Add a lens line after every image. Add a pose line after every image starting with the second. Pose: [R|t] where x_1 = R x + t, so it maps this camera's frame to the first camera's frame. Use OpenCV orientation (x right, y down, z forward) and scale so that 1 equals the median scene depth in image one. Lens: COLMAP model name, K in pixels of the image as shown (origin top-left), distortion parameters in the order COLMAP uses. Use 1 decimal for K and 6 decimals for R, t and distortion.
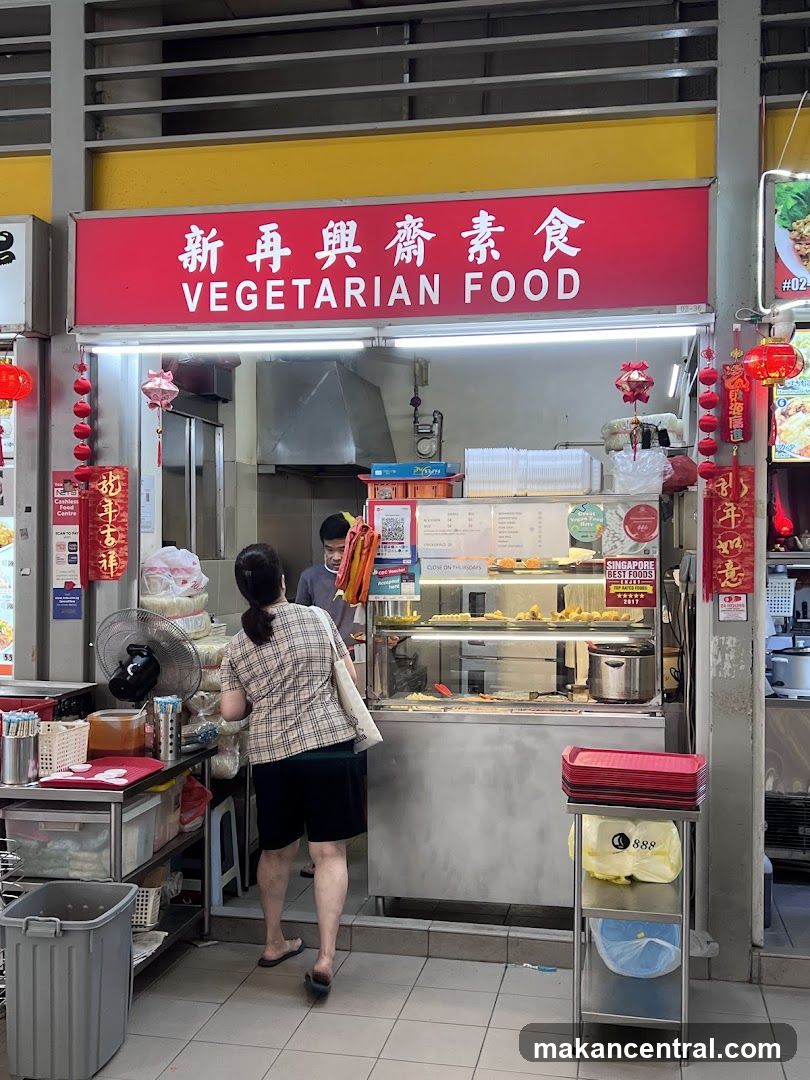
lens RADIAL K [[1169.6, 0, 404.8], [0, 1169.6, 560.8], [0, 0, 1]] dist [0.180954, -0.004677]
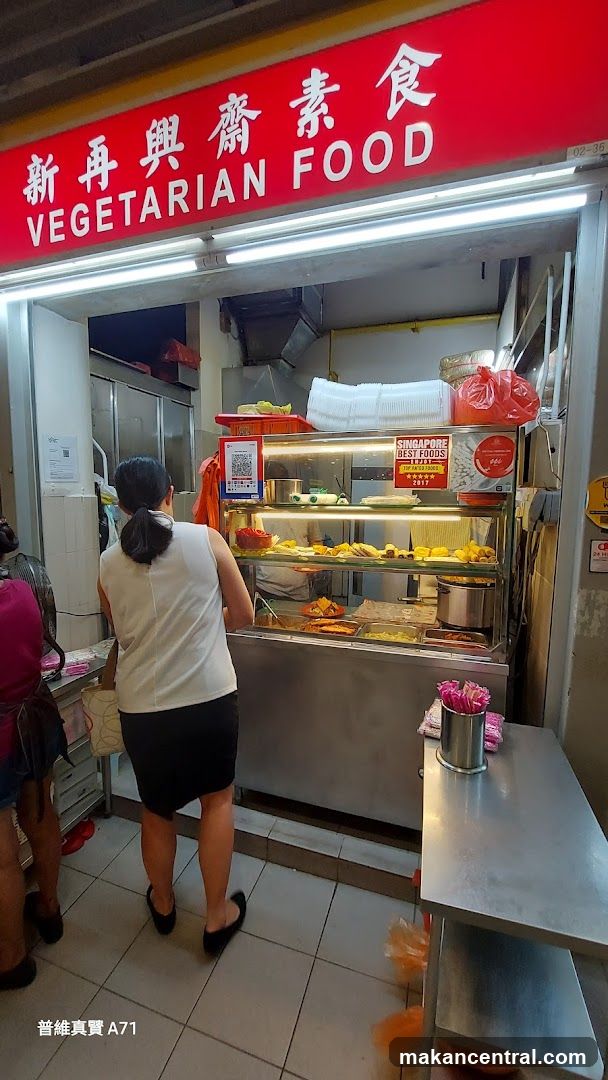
lens RADIAL K [[449.7, 0, 304.0], [0, 449.7, 540.0], [0, 0, 1]] dist [-0.009113, 0.000431]
pose [[0.992828, 0.019468, -0.117958, 0.098510], [-0.006981, 0.994409, 0.105362, -0.003497], [0.119349, -0.103783, 0.987413, 0.645926]]
